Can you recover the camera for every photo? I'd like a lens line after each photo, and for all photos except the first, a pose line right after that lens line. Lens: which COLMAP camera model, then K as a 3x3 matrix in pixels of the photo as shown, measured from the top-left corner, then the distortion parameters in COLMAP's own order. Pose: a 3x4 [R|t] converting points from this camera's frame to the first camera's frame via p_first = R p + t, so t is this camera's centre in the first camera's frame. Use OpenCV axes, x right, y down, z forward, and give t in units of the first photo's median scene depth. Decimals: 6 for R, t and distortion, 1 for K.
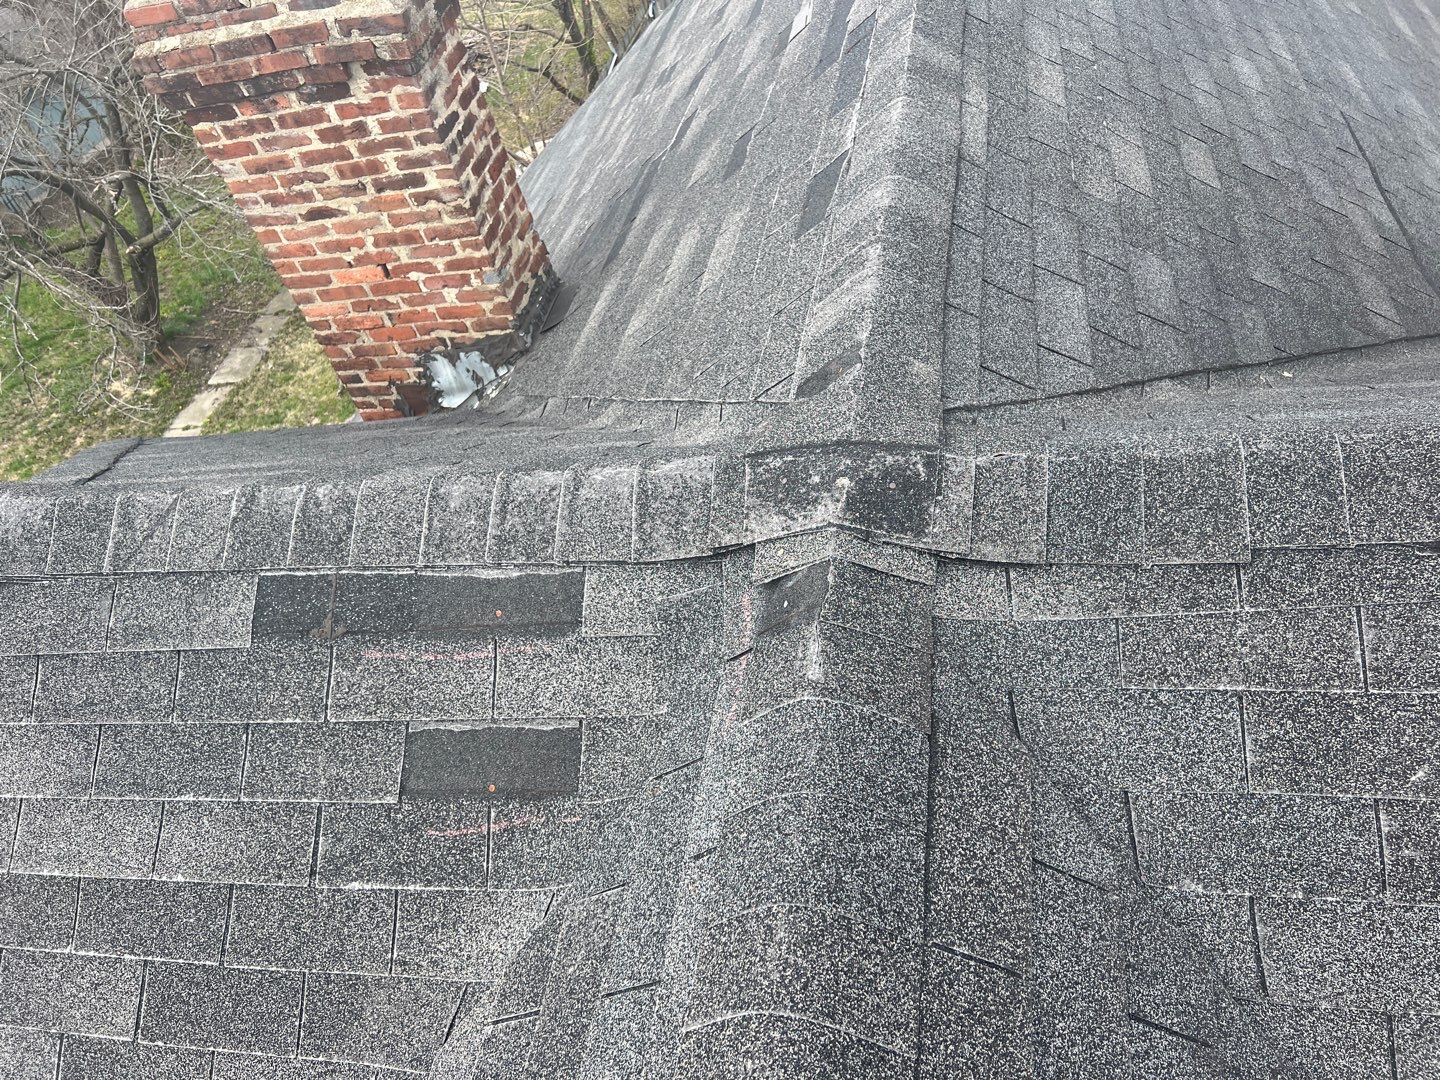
lens RADIAL K [[1090.7, 0, 725.6], [0, 1090.7, 523.2], [0, 0, 1]] dist [0.049576, -0.054889]
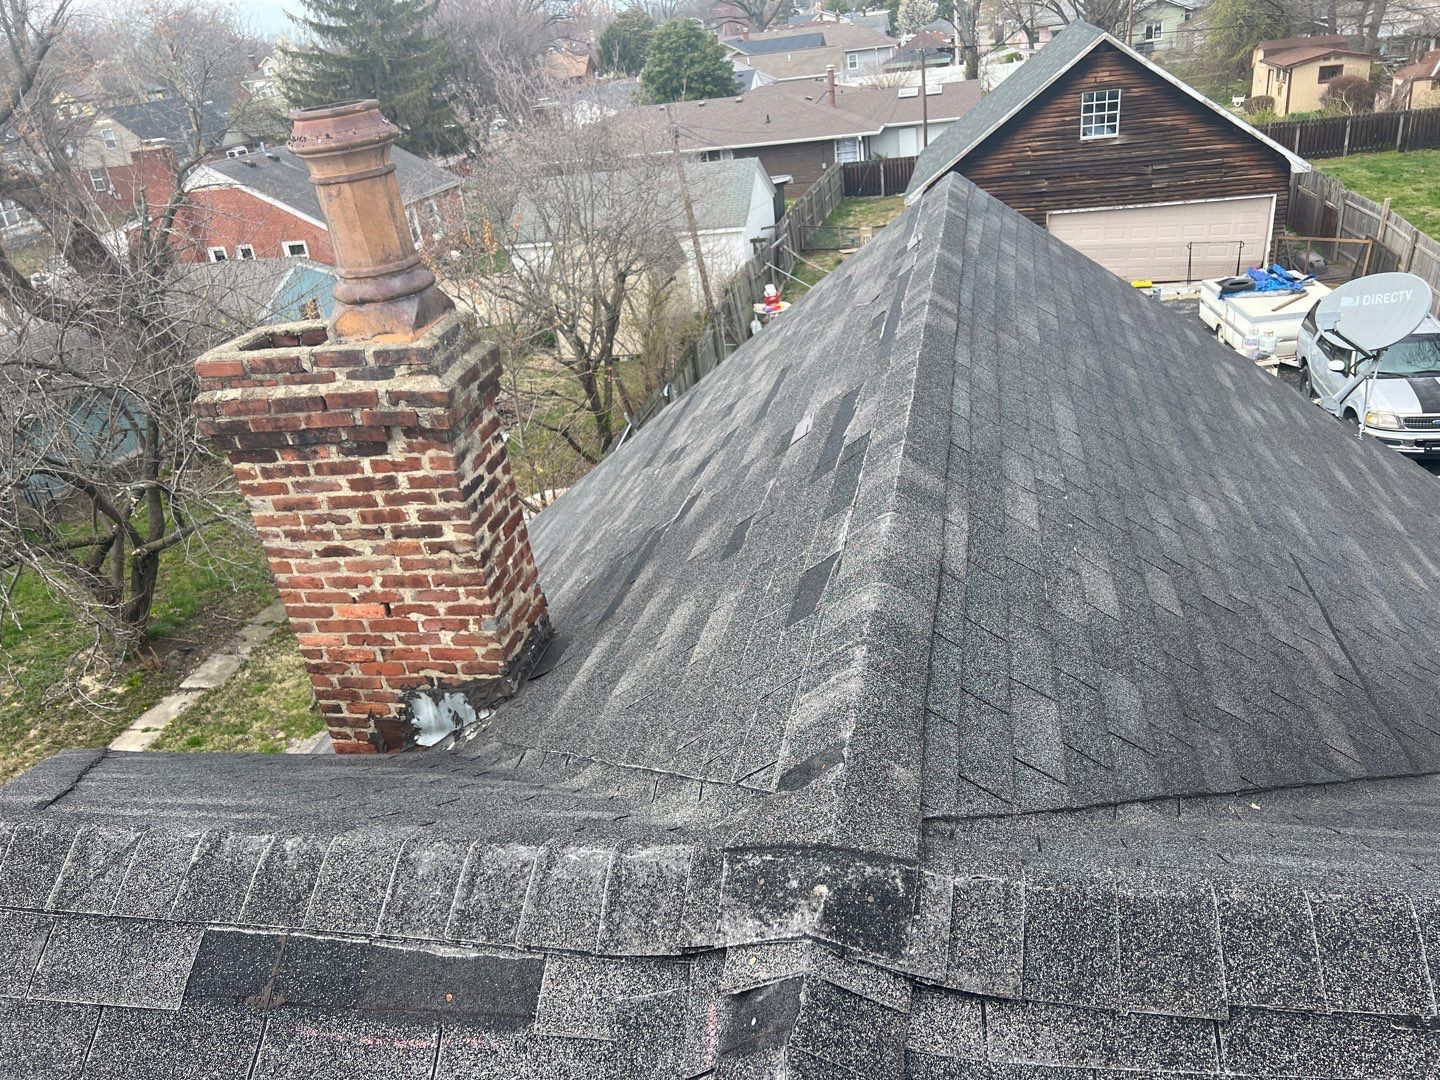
lens RADIAL K [[1086.6, 0, 732.0], [0, 1086.6, 537.5], [0, 0, 1]] dist [0.053114, -0.062268]
pose [[0.995182, 0.097208, 0.012796, -0.009012], [-0.088932, 0.949901, -0.299632, -0.020378], [-0.041282, 0.297050, 0.953969, -0.022248]]
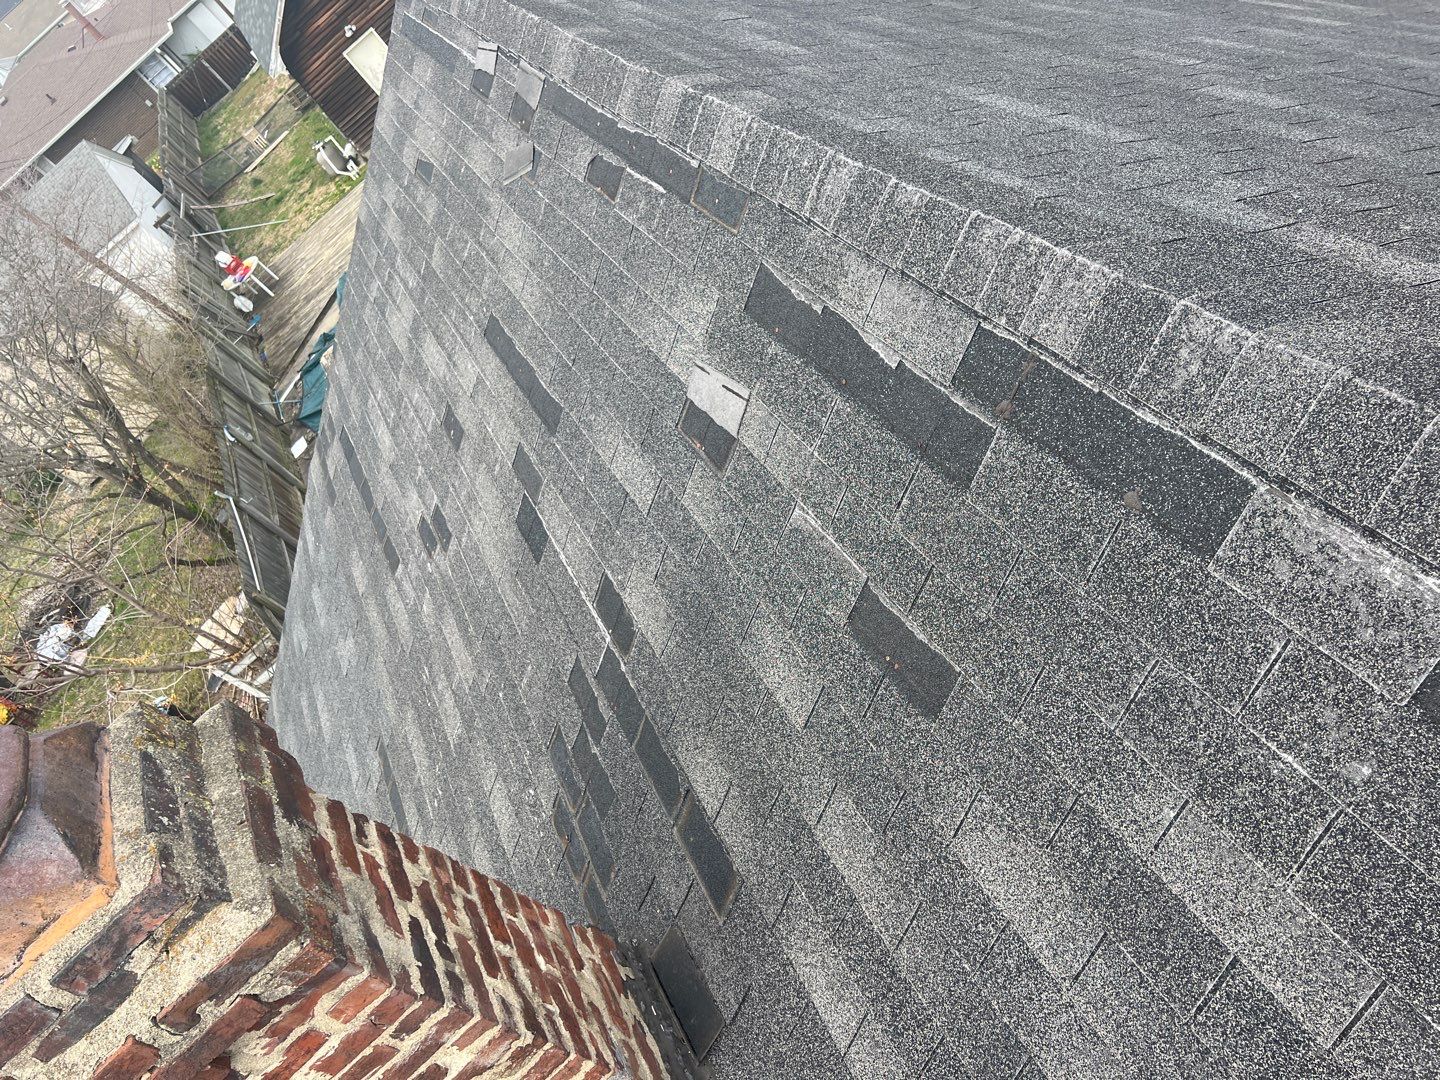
lens RADIAL K [[1088.2, 0, 719.7], [0, 1088.2, 544.2], [0, 0, 1]] dist [0.048481, -0.054872]
pose [[0.756122, -0.610723, 0.235154, -0.188156], [0.639891, 0.765268, -0.070034, -0.483869], [-0.137185, 0.203427, 0.969432, 0.559671]]
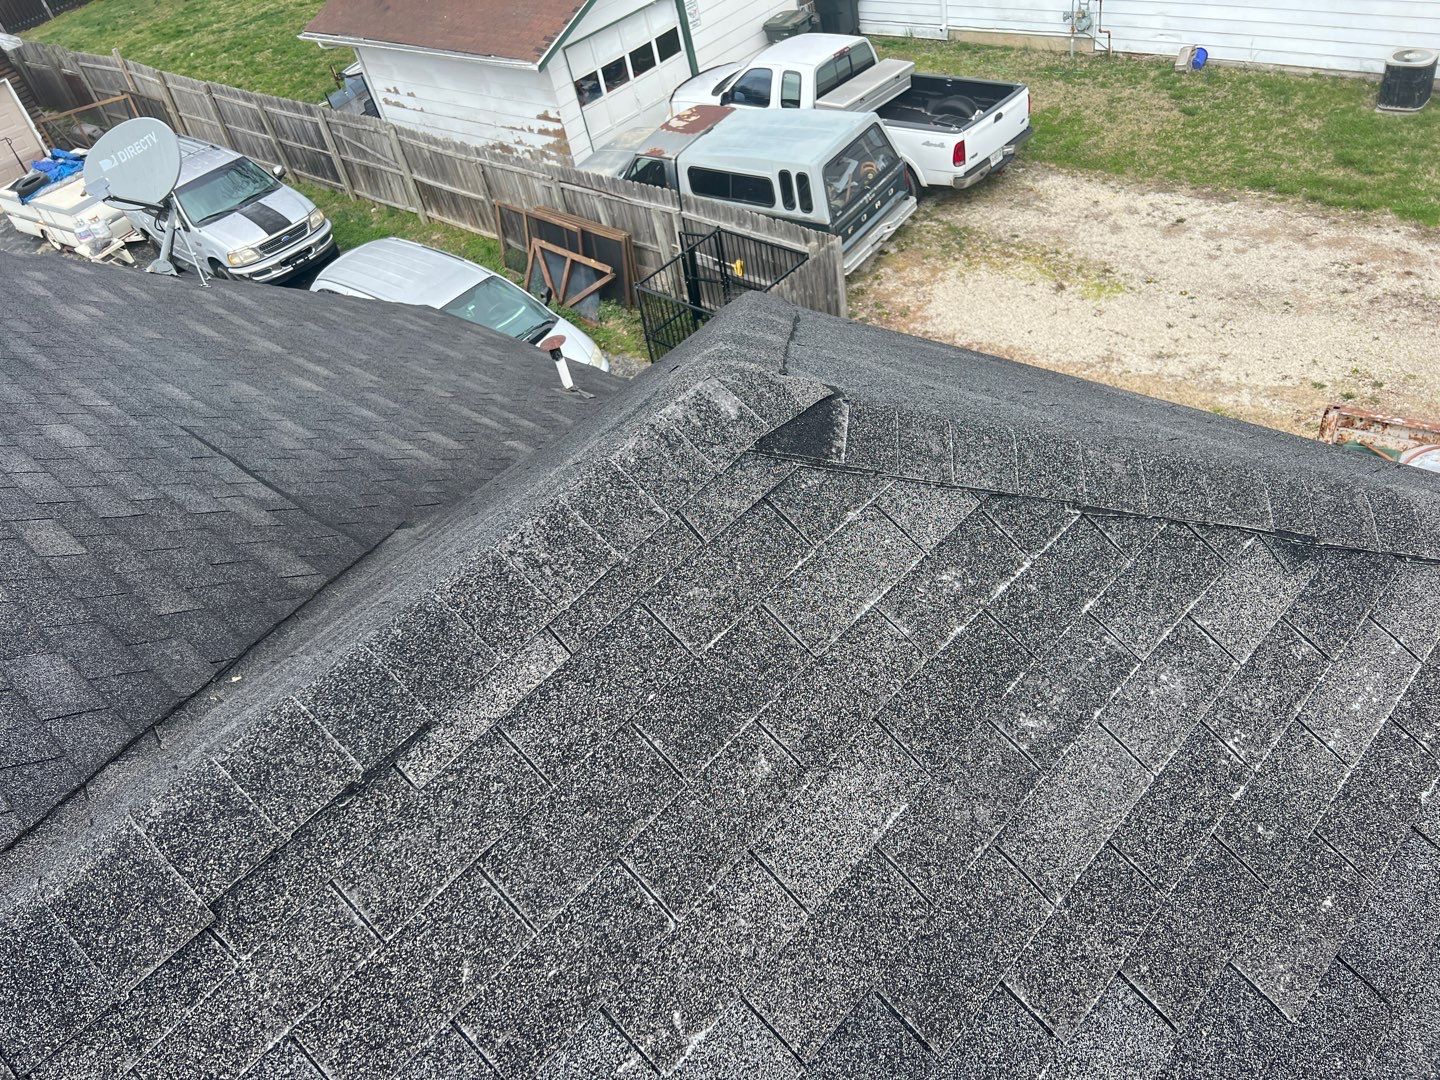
lens RADIAL K [[1088.2, 0, 719.7], [0, 1088.2, 544.2], [0, 0, 1]] dist [0.048481, -0.054872]
pose [[0.567763, -0.474987, 0.672334, 0.119957], [0.619885, 0.784101, 0.030476, 0.011492], [-0.541654, 0.399466, 0.739620, -0.035914]]
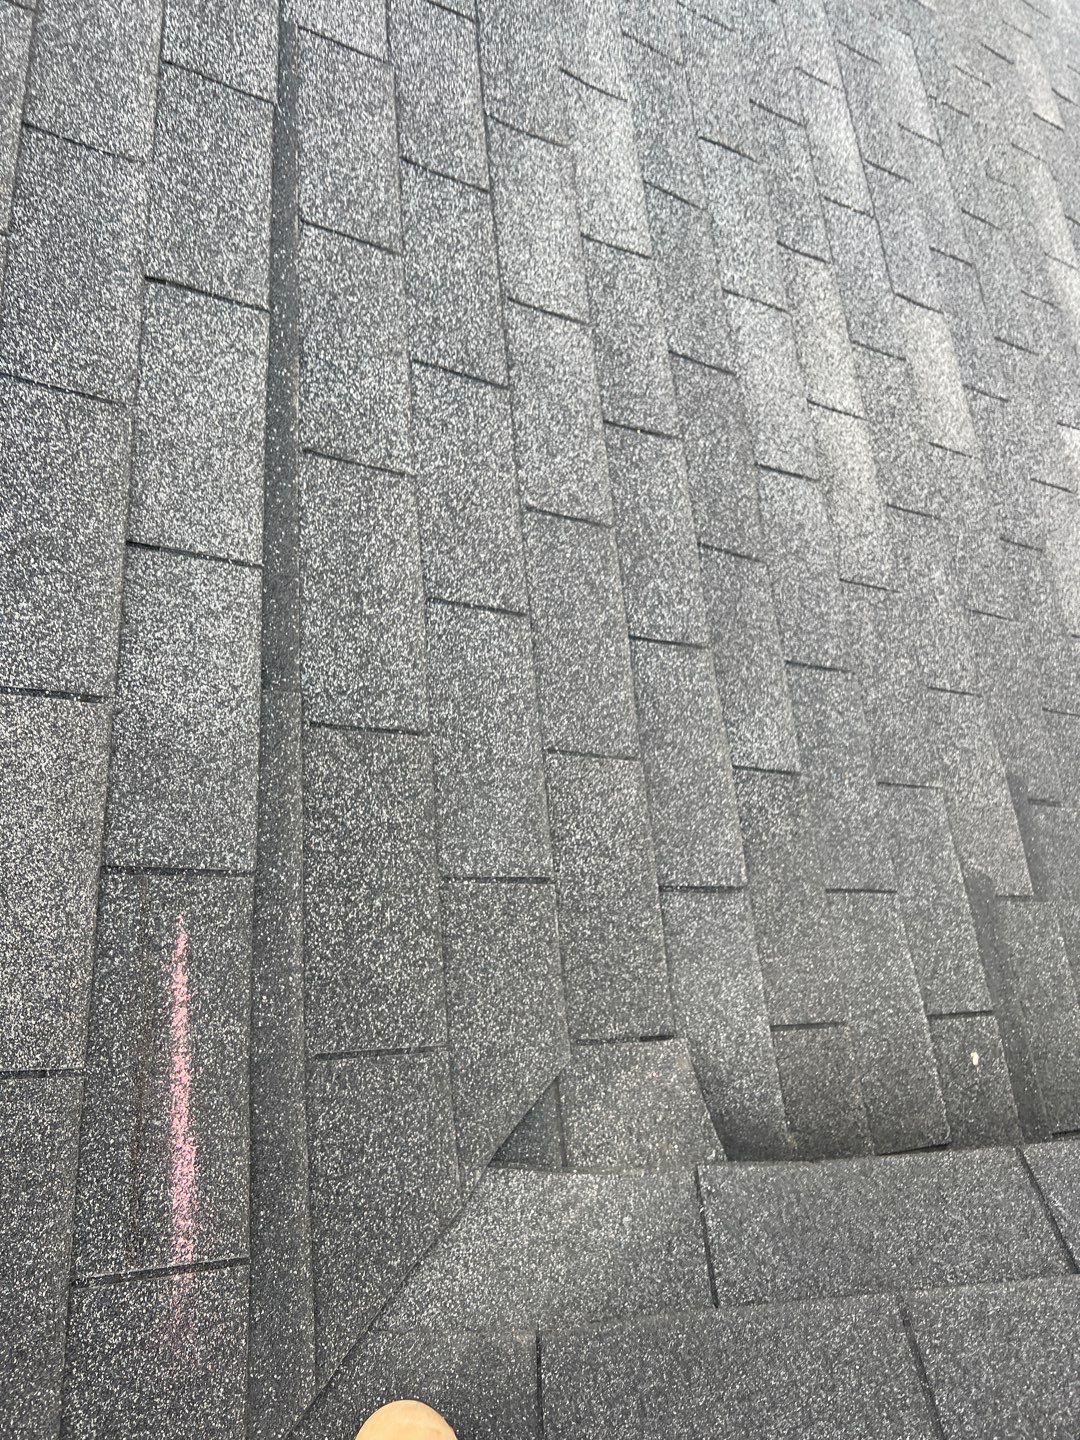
lens RADIAL K [[1088.2, 0, 540.0], [0, 1088.2, 720.0], [0, 0, 1]] dist [0.048481, -0.054872]
pose [[0.961432, -0.173600, 0.213332, 0.747252], [0.062249, 0.892854, 0.446023, -0.468844], [-0.267904, -0.415541, 0.869225, 0.883849]]
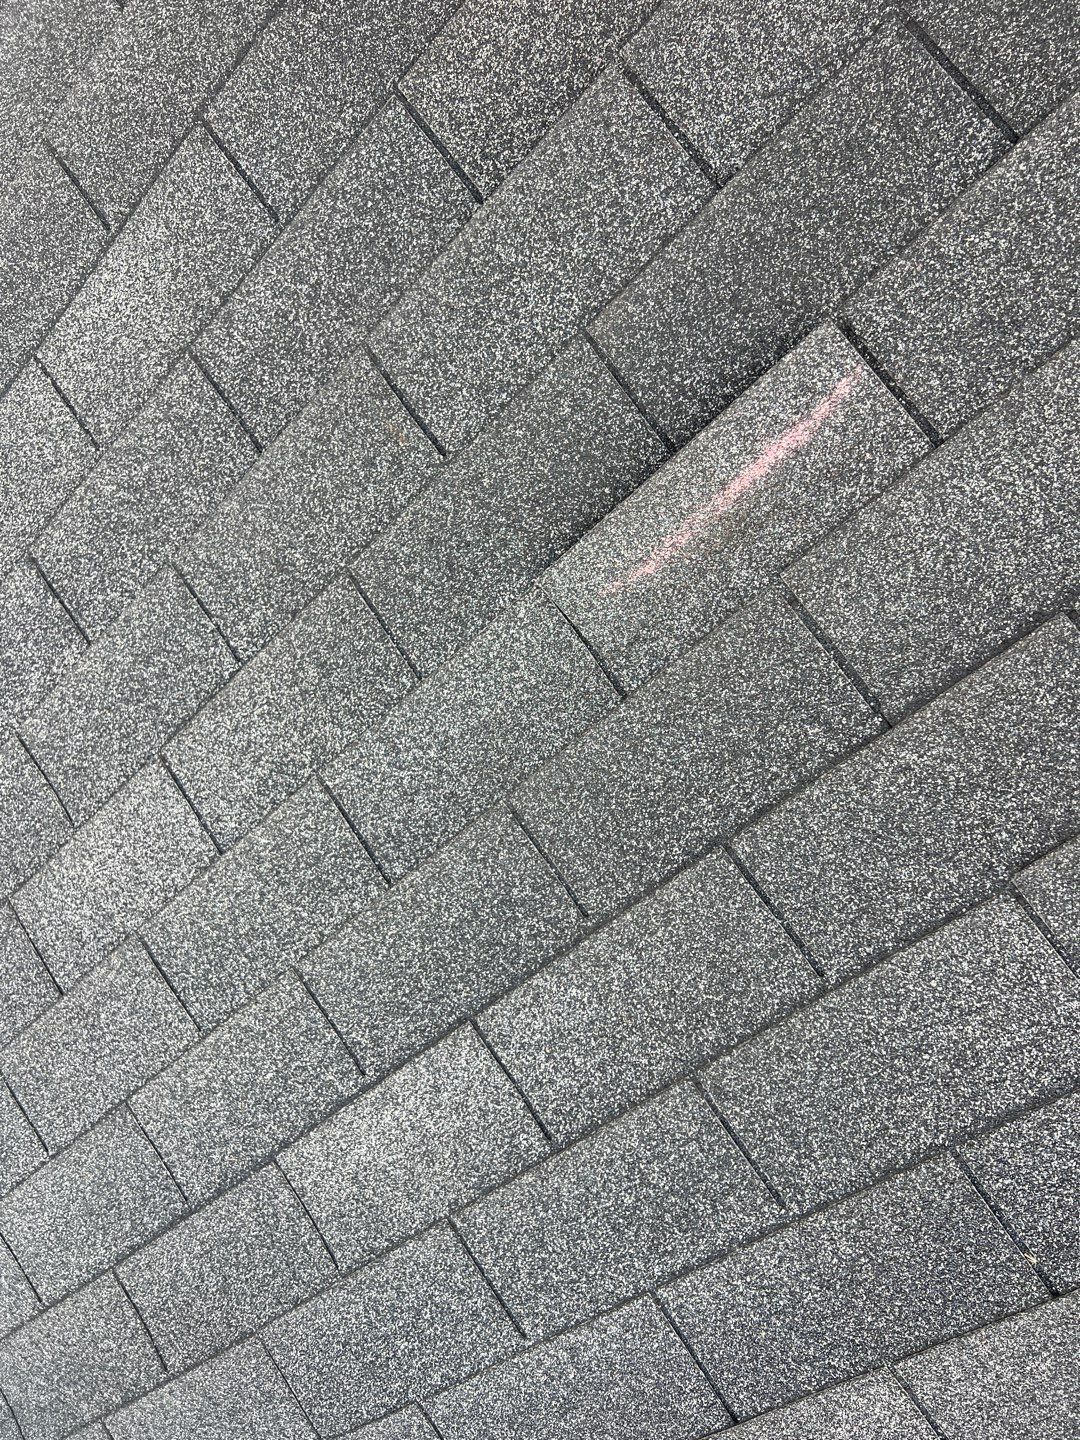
lens RADIAL K [[1088.2, 0, 540.0], [0, 1088.2, 720.0], [0, 0, 1]] dist [0.048481, -0.054872]
pose [[-0.791519, -0.594308, -0.142463, 0.990024], [0.529676, -0.783390, 0.325184, -0.631350], [-0.304863, 0.181930, 0.934858, 1.215294]]
